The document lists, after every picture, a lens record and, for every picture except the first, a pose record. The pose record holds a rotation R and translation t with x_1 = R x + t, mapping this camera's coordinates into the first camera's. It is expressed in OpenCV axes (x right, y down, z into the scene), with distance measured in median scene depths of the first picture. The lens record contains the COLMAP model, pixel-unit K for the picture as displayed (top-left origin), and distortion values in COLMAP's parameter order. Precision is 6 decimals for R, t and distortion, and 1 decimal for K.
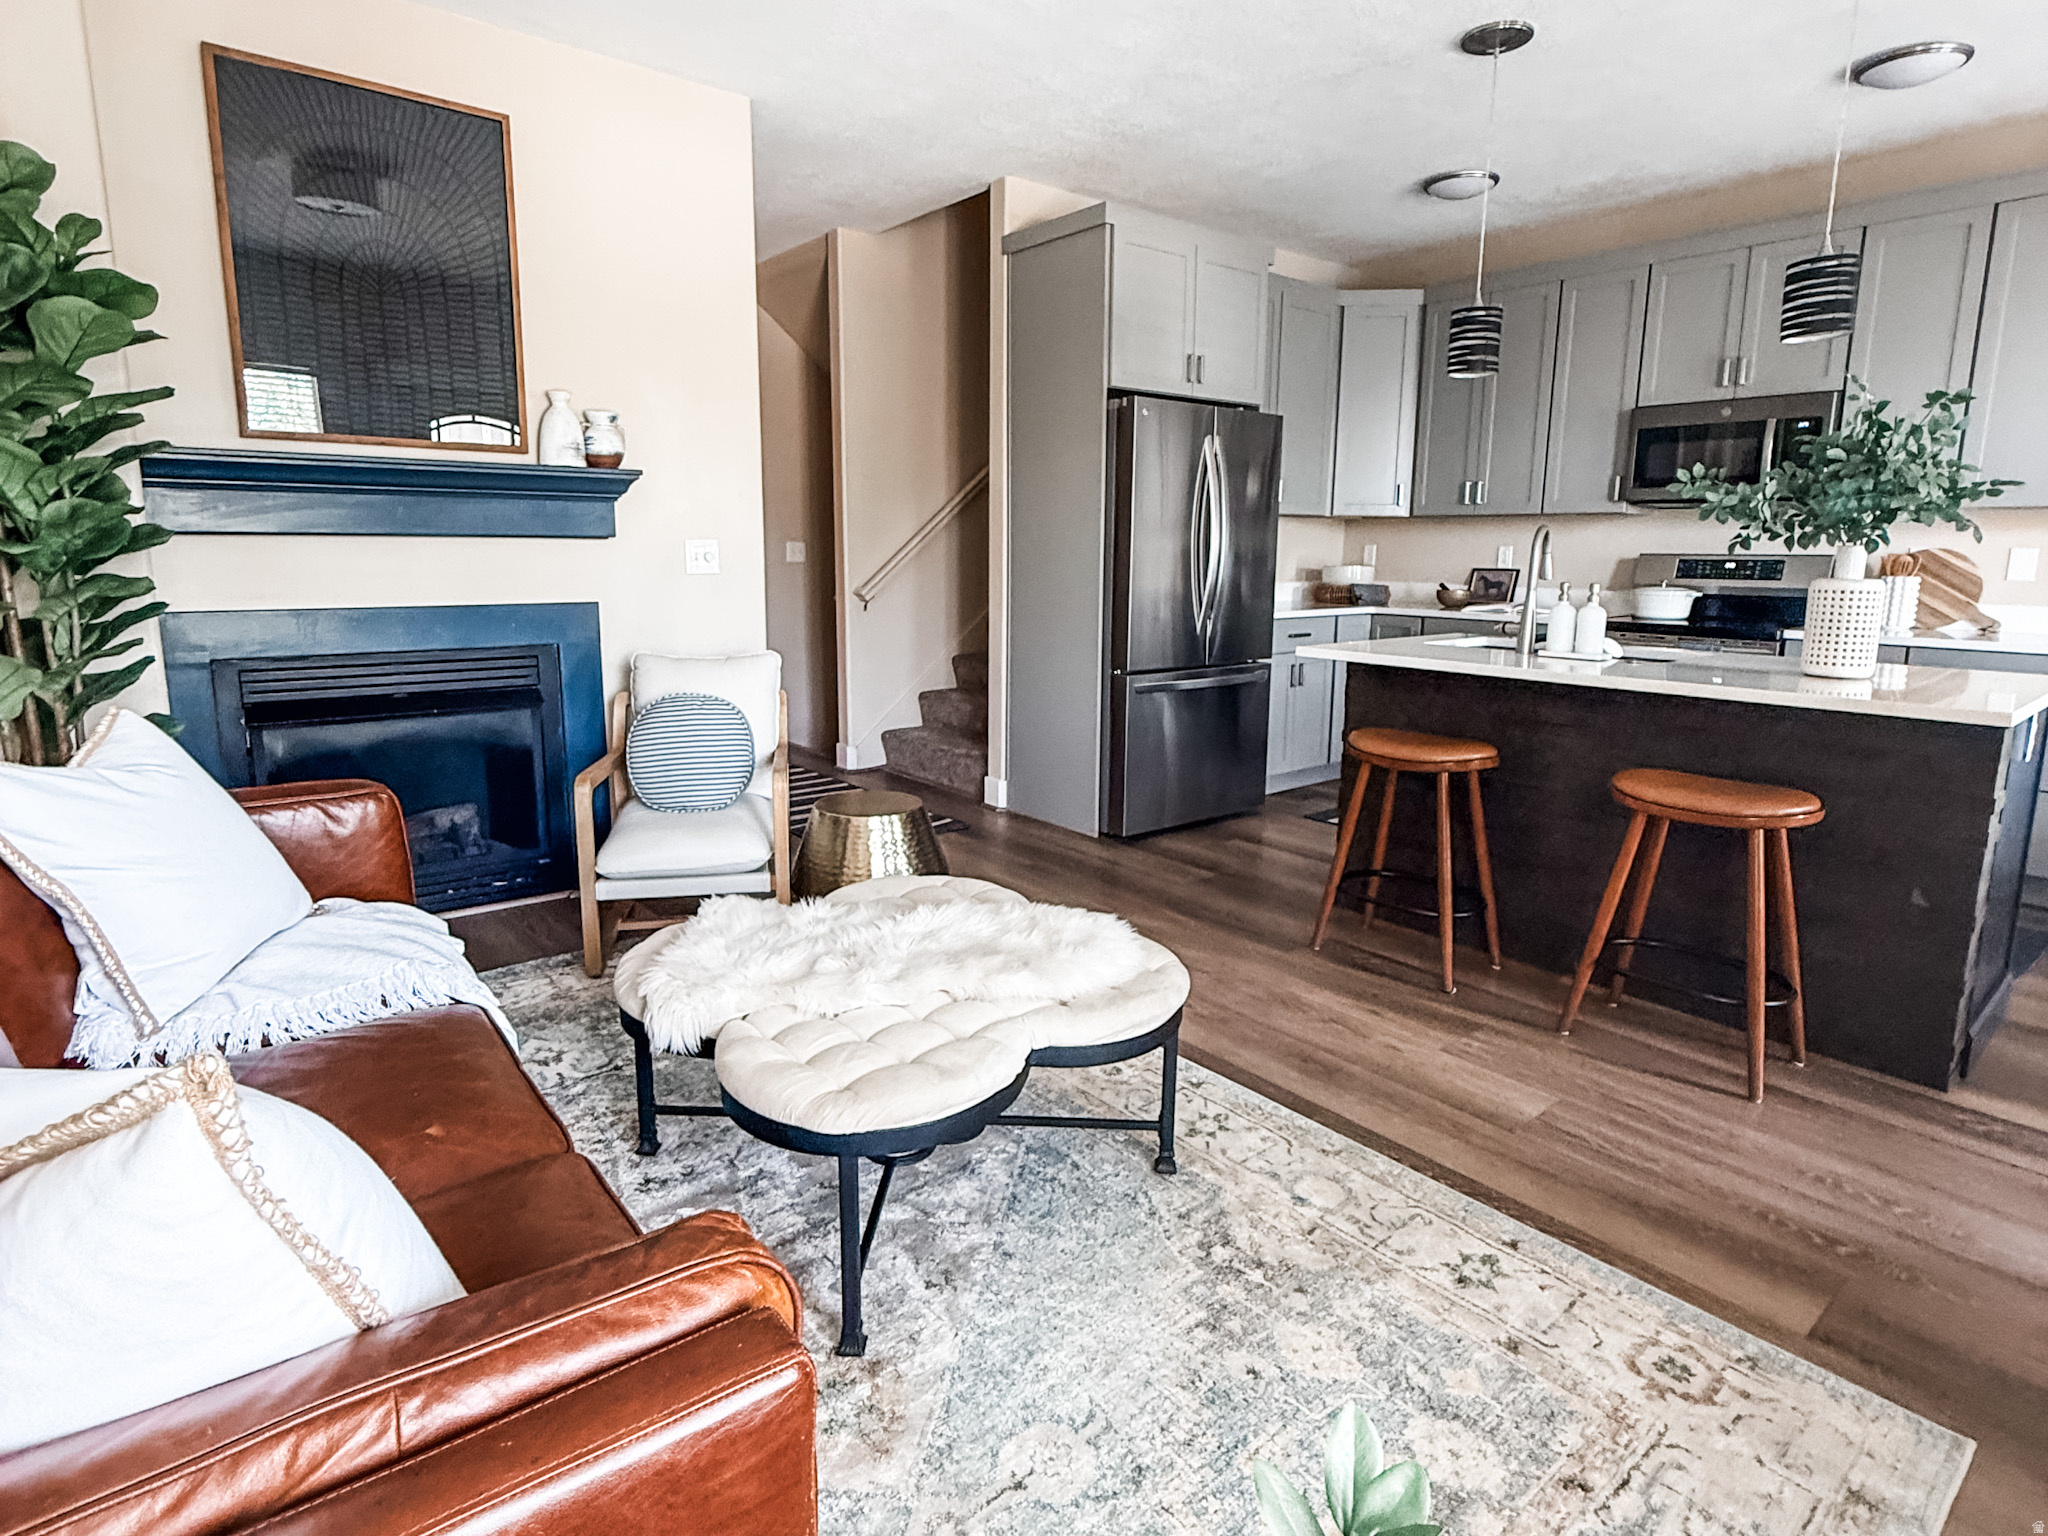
lens RADIAL K [[1066.6, 0, 1024.0], [0, 1066.6, 768.0], [0, 0, 1]] dist [-0.000104, -0.000136]
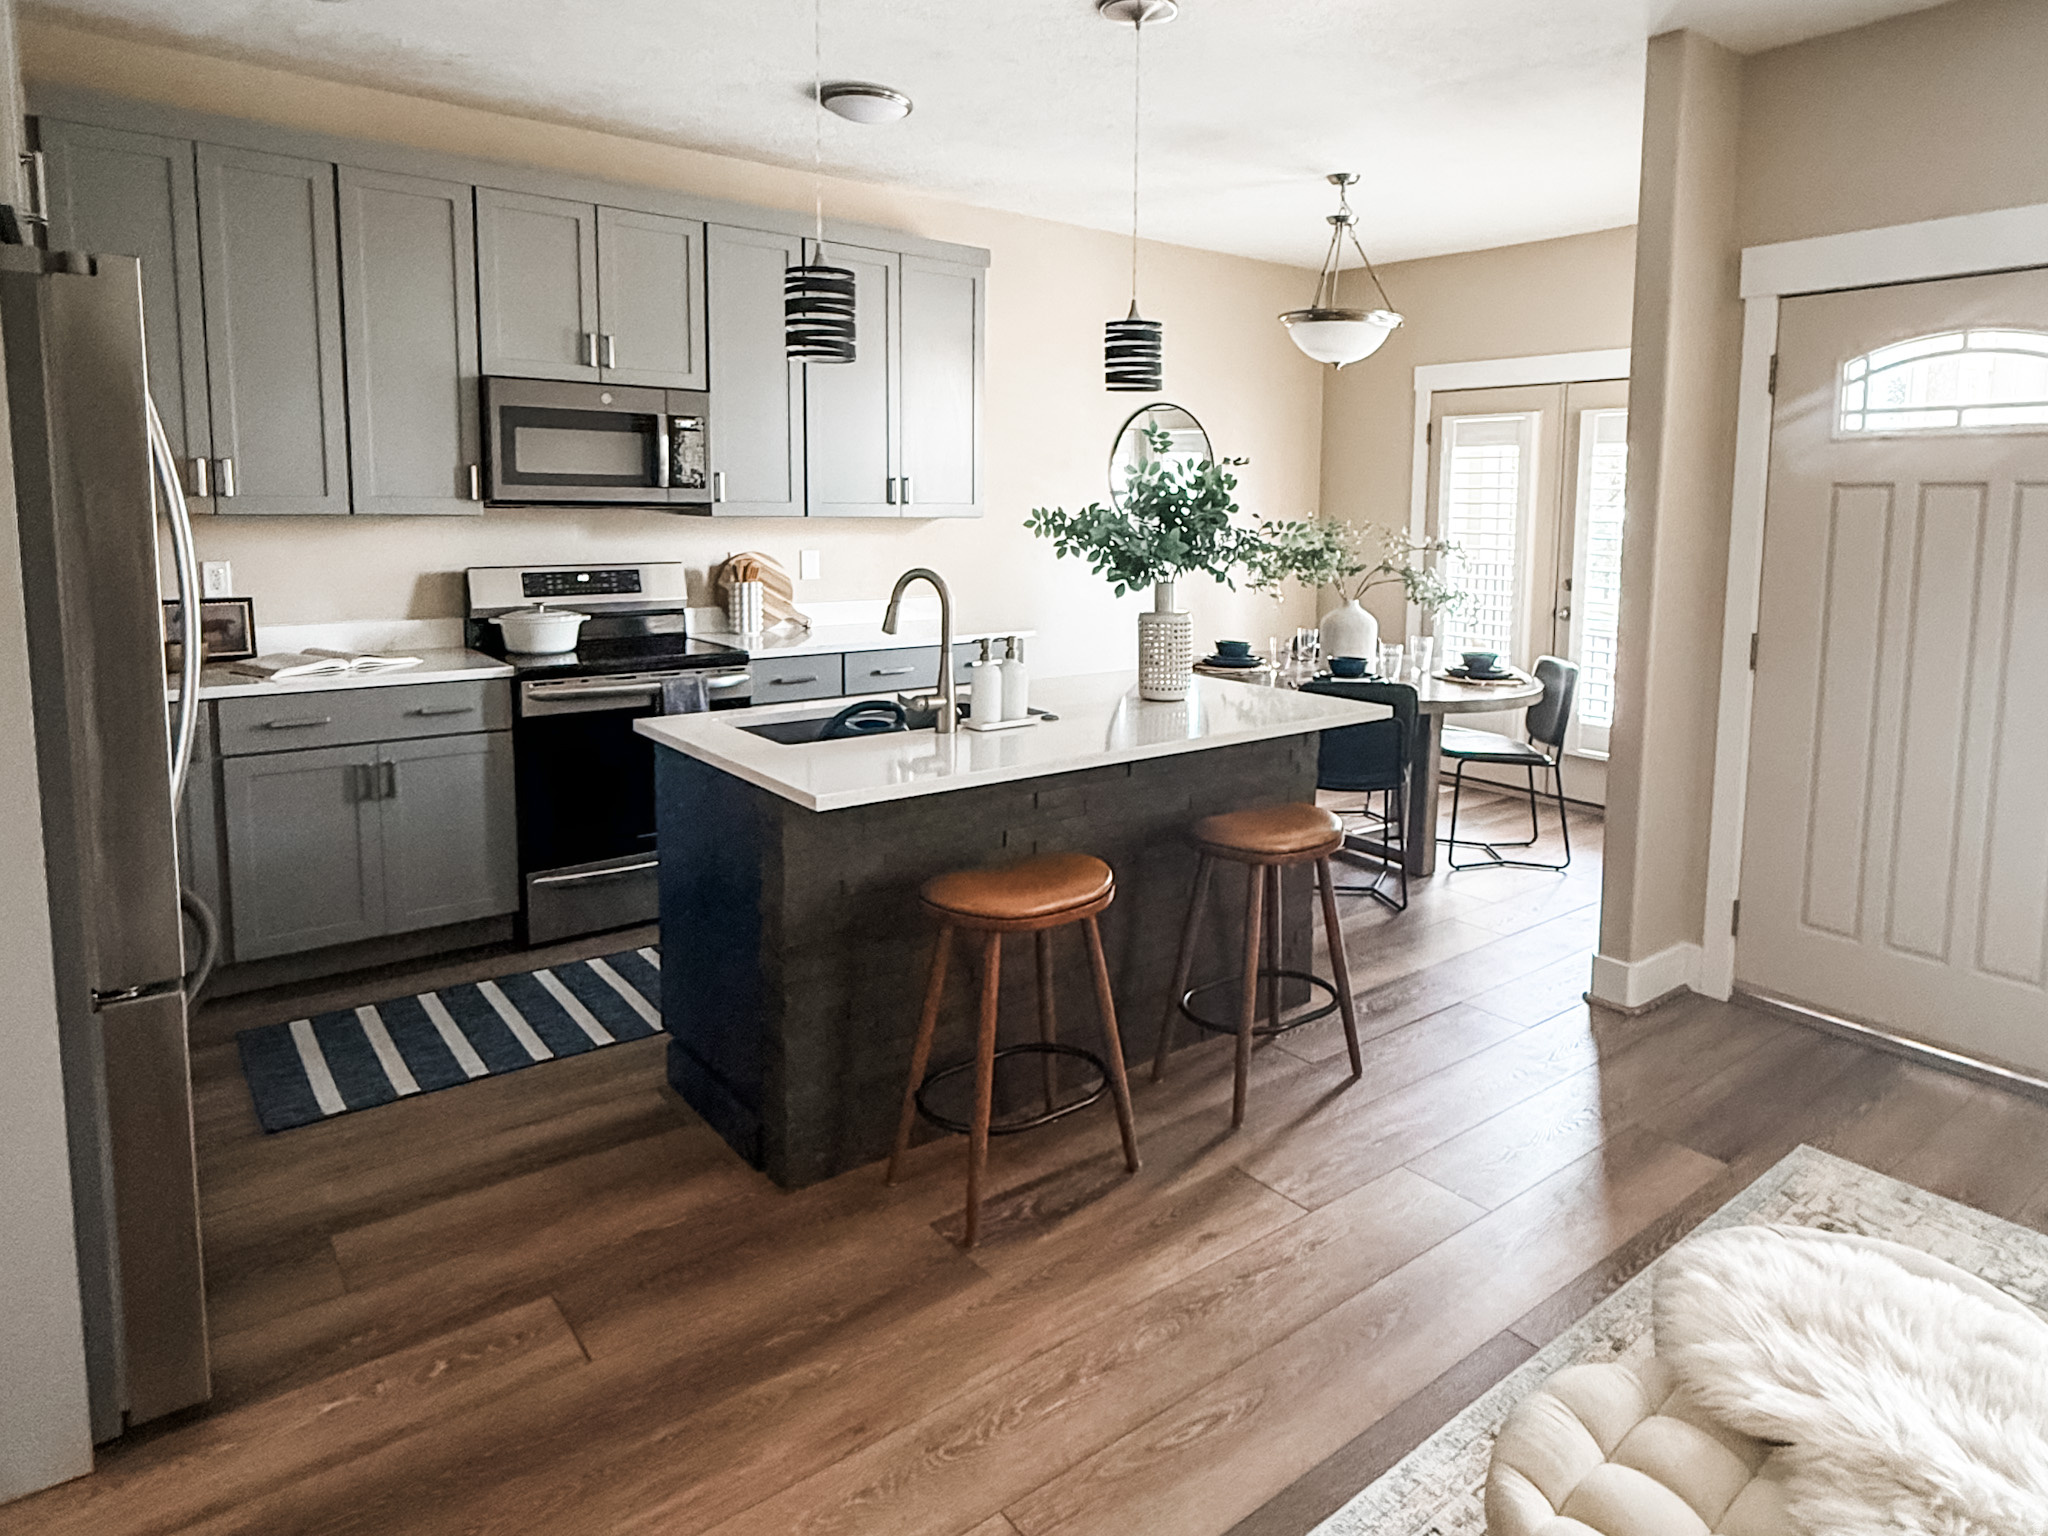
lens RADIAL K [[1182.3, 0, 1024.0], [0, 1182.3, 768.0], [0, 0, 1]] dist [-0.000844, -0.000014]
pose [[0.006966, -0.242155, 0.970213, -0.361826], [0.185163, 0.953770, 0.236722, -0.277175], [-0.982683, 0.177998, 0.051481, 0.871567]]
